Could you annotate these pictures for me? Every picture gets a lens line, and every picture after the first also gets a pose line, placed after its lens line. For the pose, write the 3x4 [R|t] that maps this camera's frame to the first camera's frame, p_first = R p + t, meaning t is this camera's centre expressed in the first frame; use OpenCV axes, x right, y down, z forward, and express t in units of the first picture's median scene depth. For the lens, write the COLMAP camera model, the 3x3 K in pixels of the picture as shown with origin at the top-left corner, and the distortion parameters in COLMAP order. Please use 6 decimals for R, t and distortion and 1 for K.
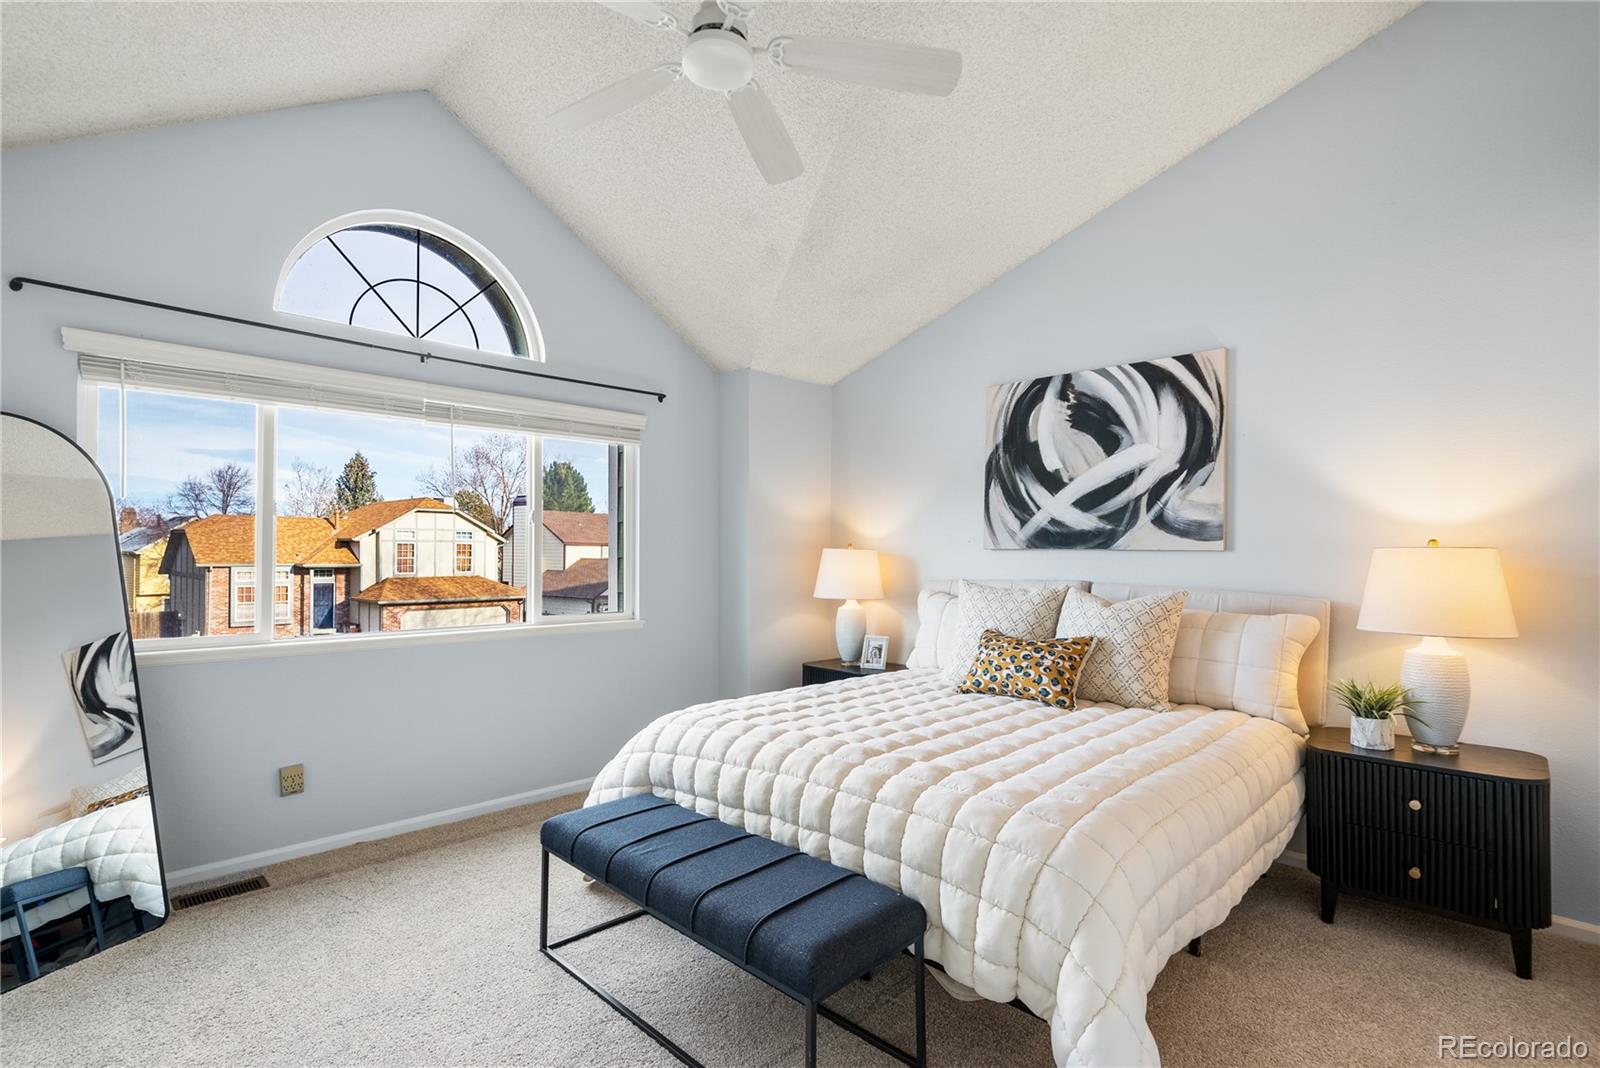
lens RADIAL K [[759.2, 0, 798.0], [0, 759.2, 550.2], [0, 0, 1]] dist [0.002861, 0.000638]
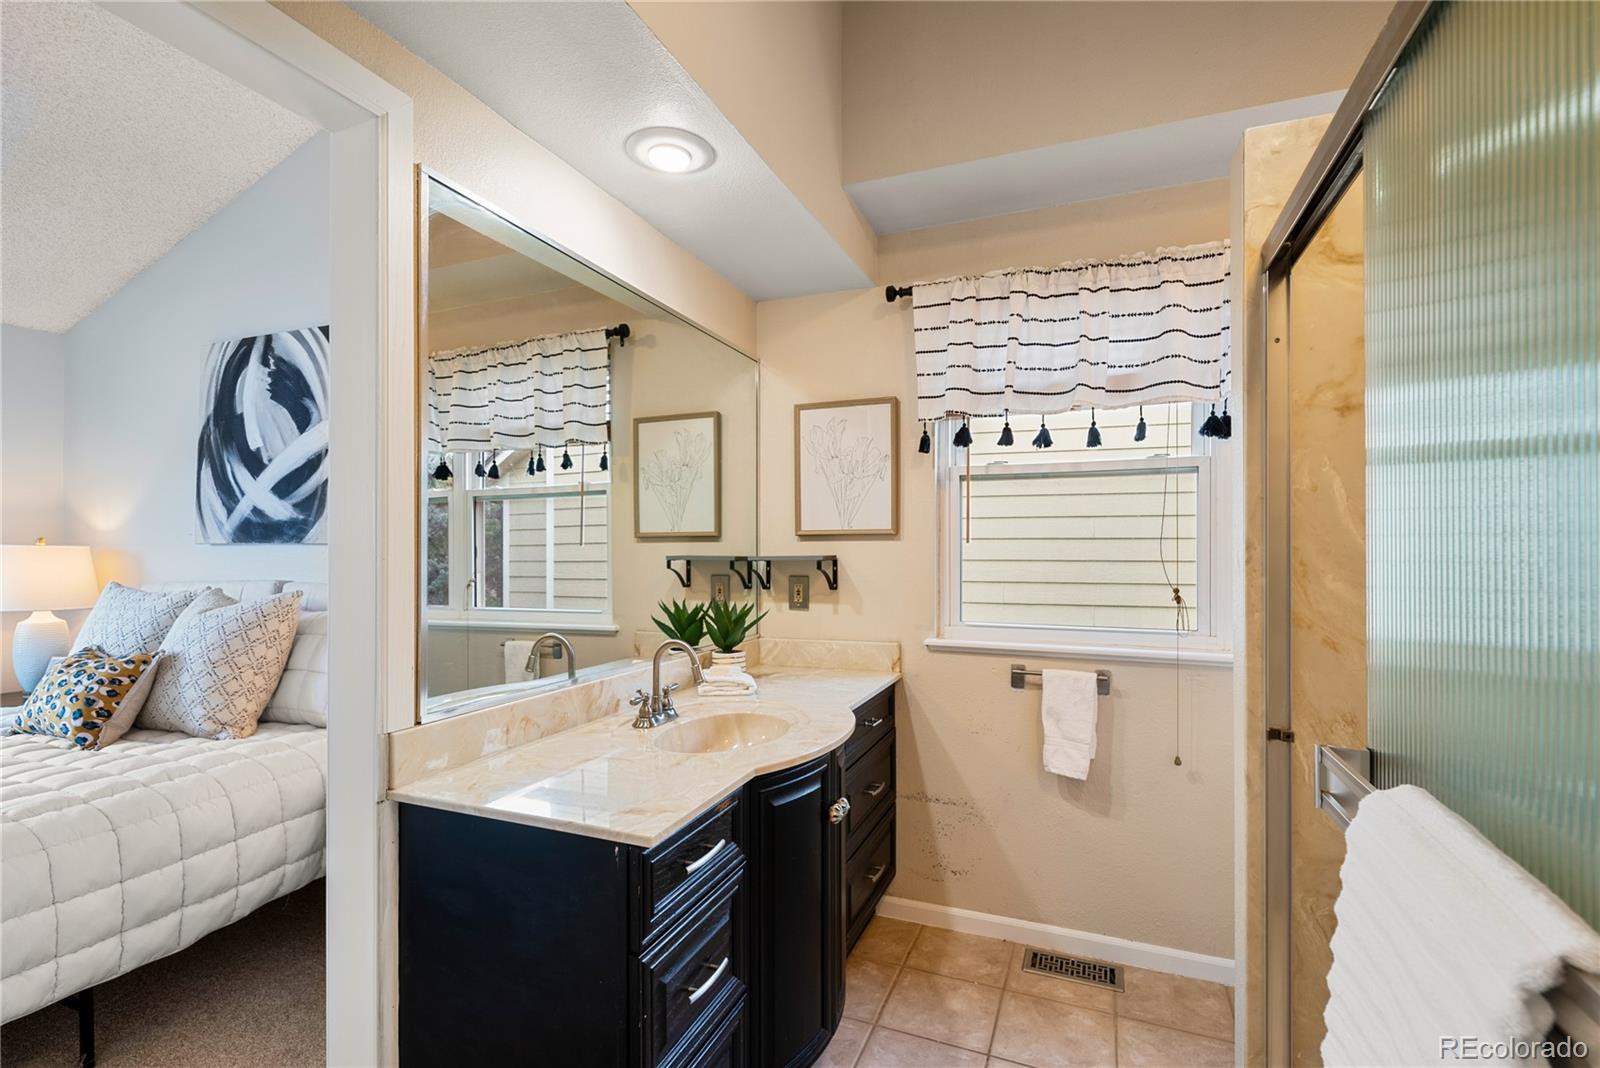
lens RADIAL K [[739.4, 0, 798.6], [0, 739.4, 550.2], [0, 0, 1]] dist [-0.003310, -0.000318]
pose [[0.919162, -0.005948, 0.393836, 0.595618], [0.004841, 0.999981, 0.003803, 0.006162], [-0.393851, -0.001589, 0.919173, 0.020017]]
